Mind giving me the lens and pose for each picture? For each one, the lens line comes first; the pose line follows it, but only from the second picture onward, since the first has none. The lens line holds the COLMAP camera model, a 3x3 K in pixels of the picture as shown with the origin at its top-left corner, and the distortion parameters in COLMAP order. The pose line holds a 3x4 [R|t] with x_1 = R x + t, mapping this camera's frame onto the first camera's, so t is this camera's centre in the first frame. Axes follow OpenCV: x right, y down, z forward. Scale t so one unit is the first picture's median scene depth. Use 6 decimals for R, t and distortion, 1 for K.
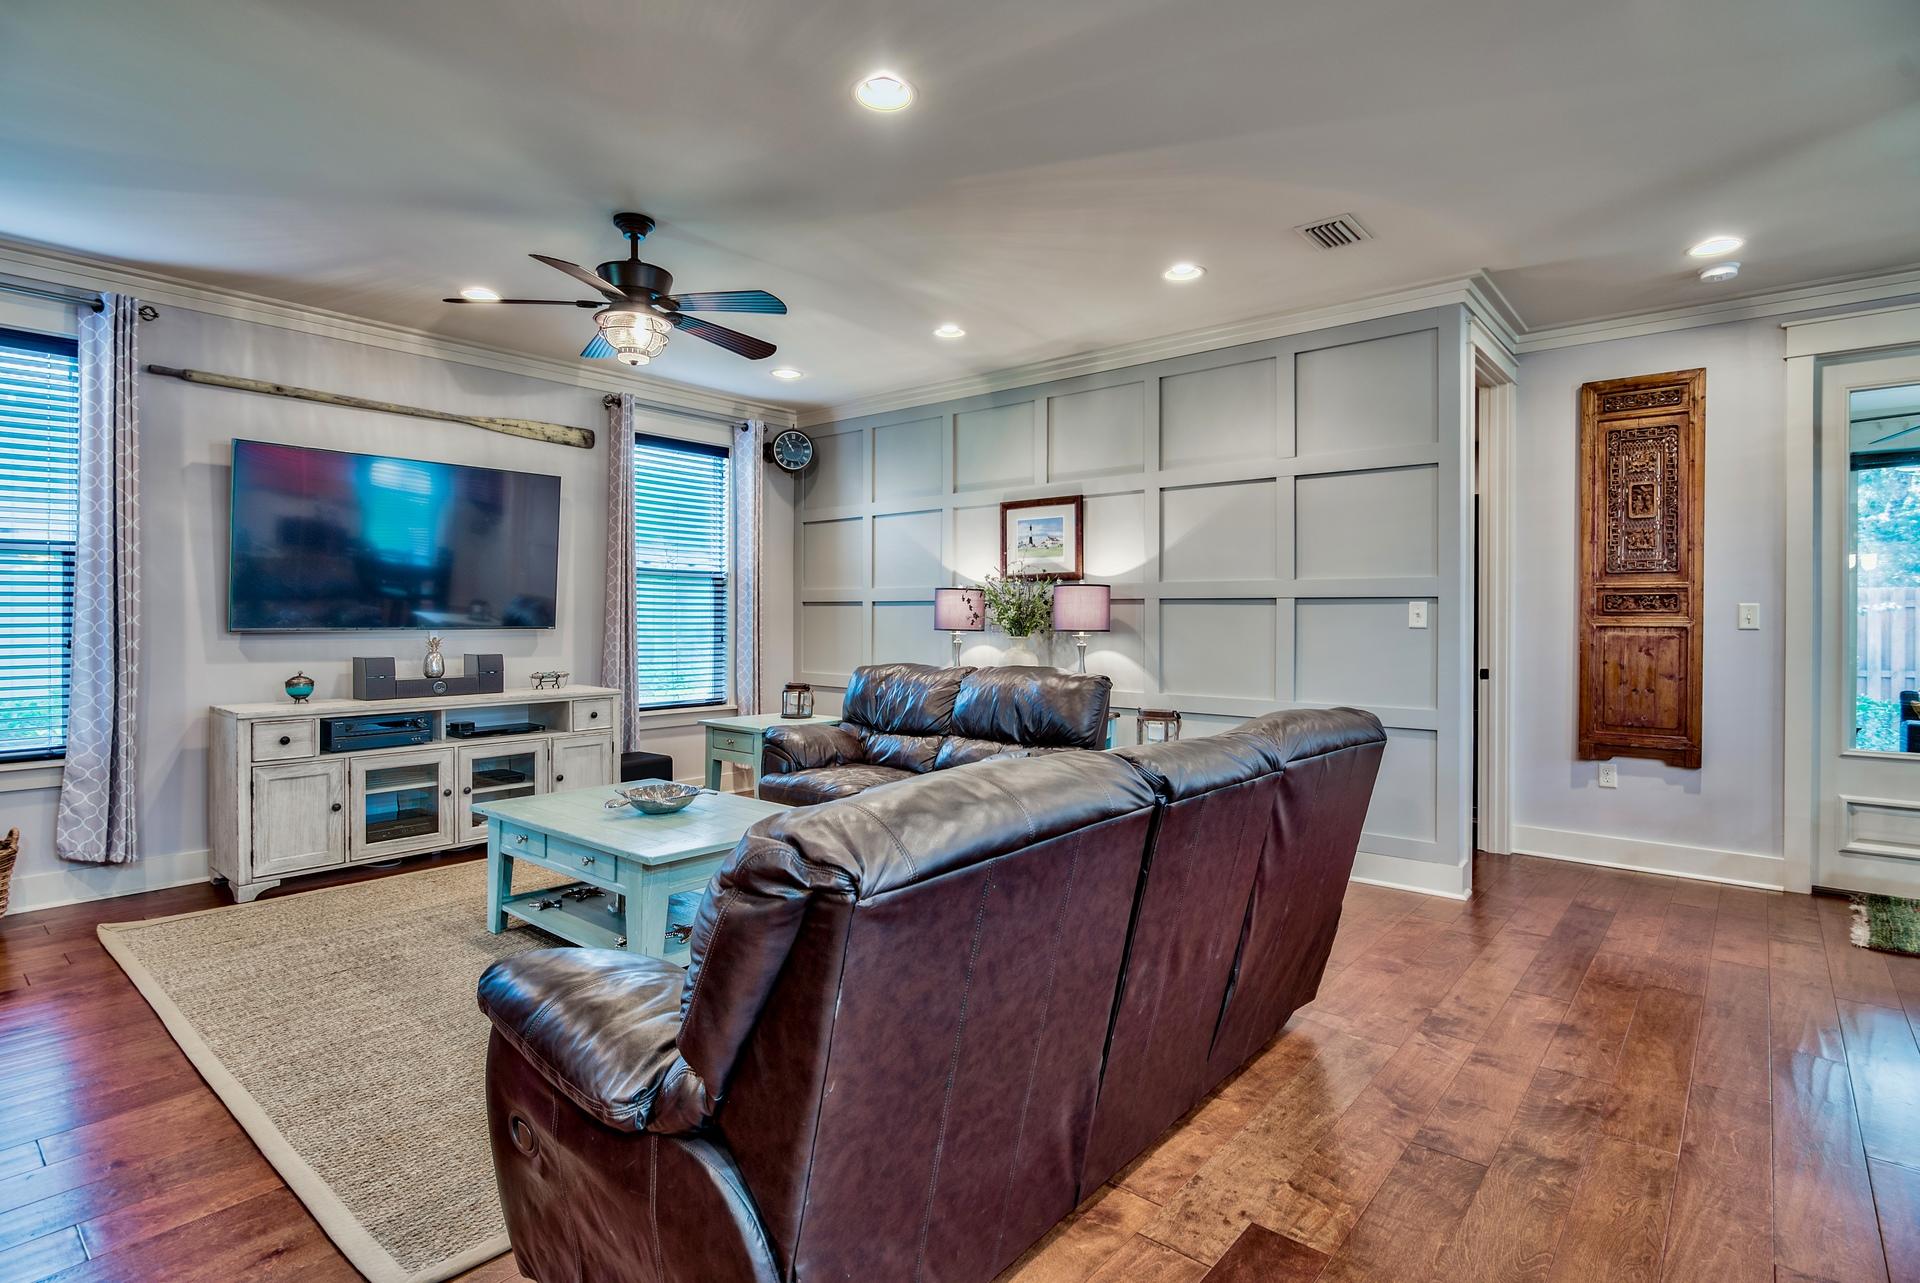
lens RADIAL K [[951.5, 0, 959.4], [0, 951.5, 620.9], [0, 0, 1]] dist [-0.004382, -0.001195]
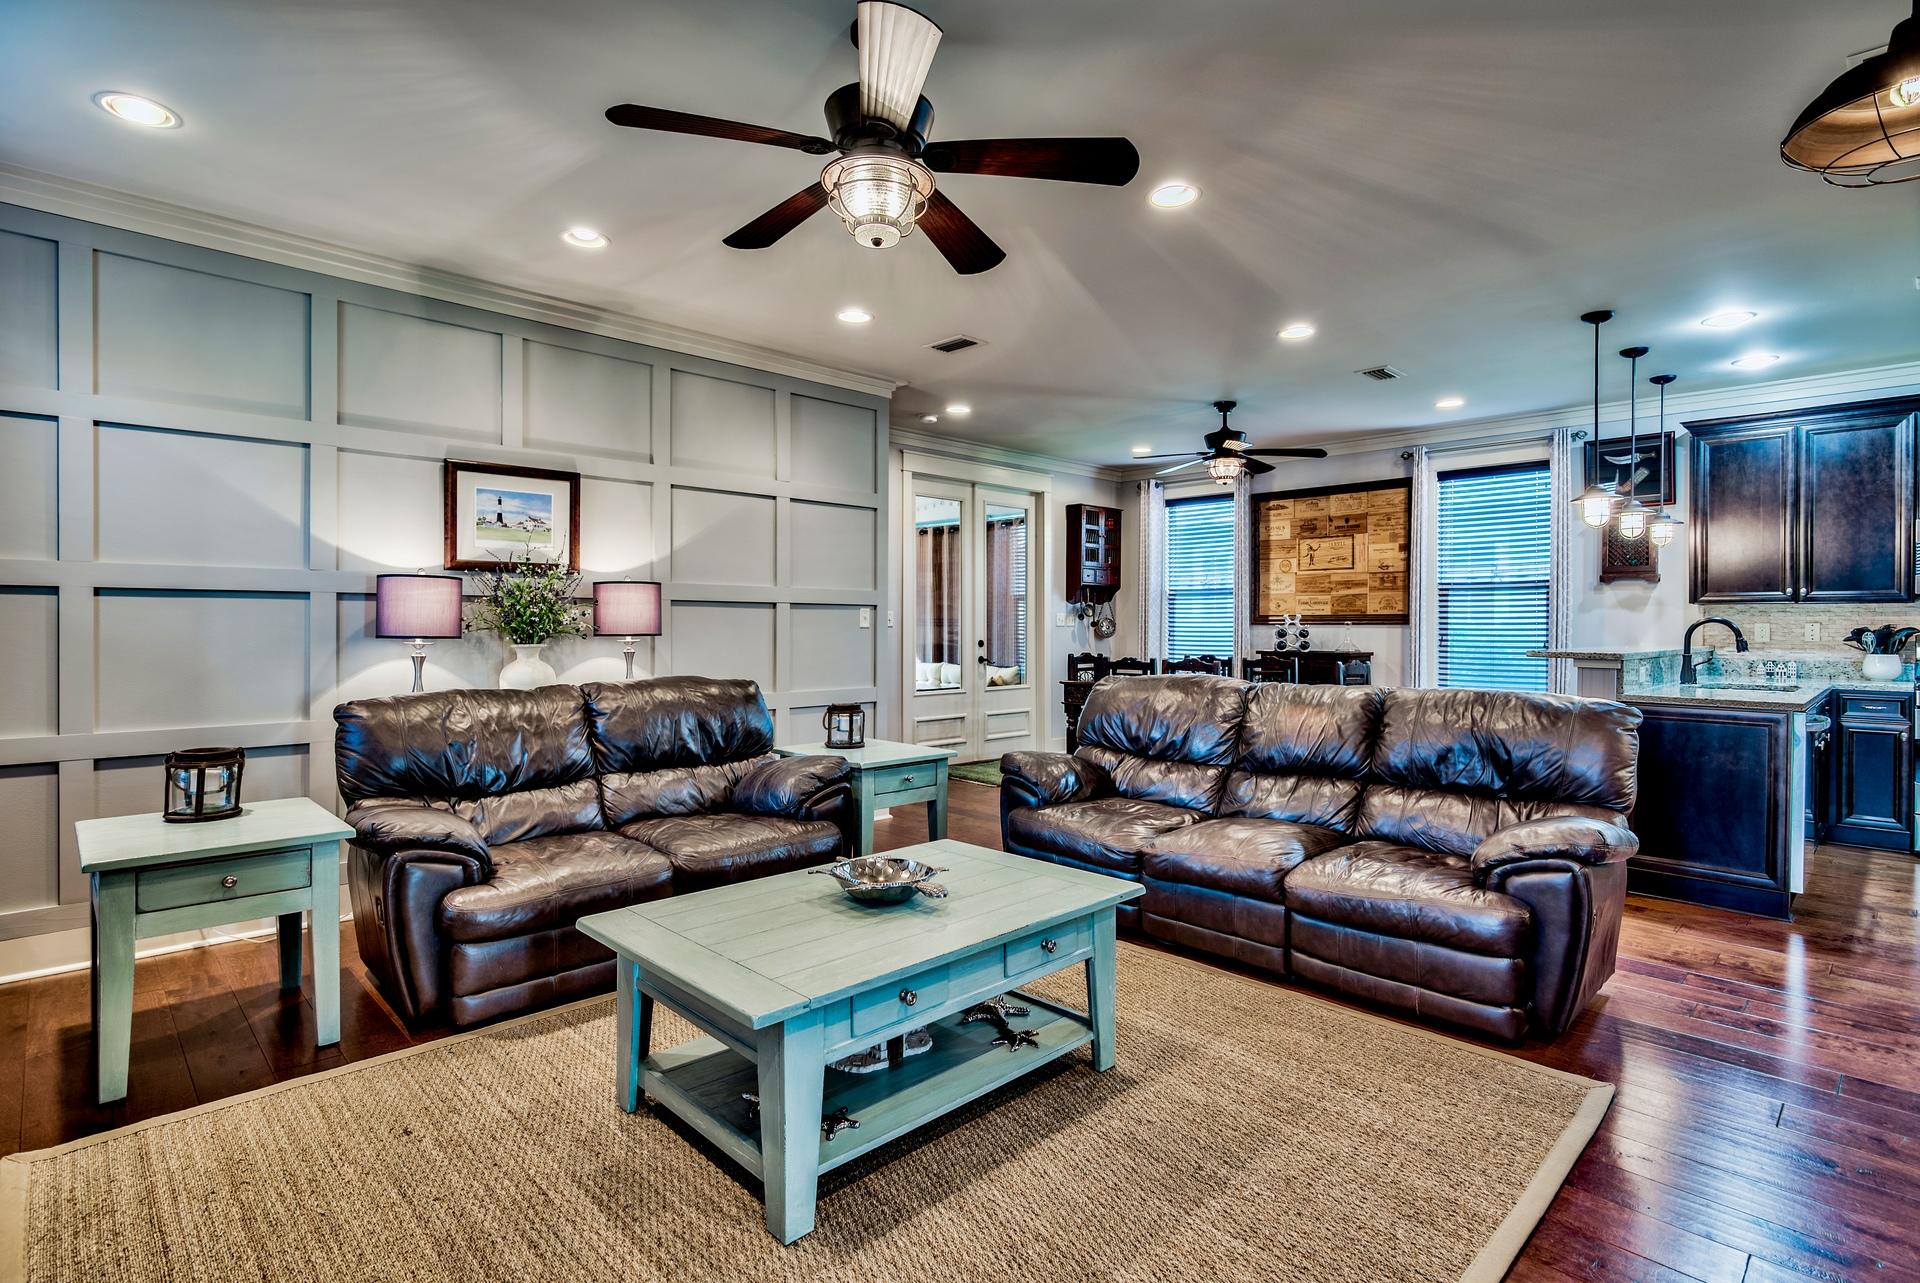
lens RADIAL K [[951.5, 0, 959.4], [0, 951.5, 620.9], [0, 0, 1]] dist [-0.004382, -0.001195]
pose [[0.092579, -0.000746, 0.995705, -0.721437], [-0.000638, 0.999999, 0.000808, -0.003206], [-0.995705, -0.000710, 0.092579, 0.628450]]
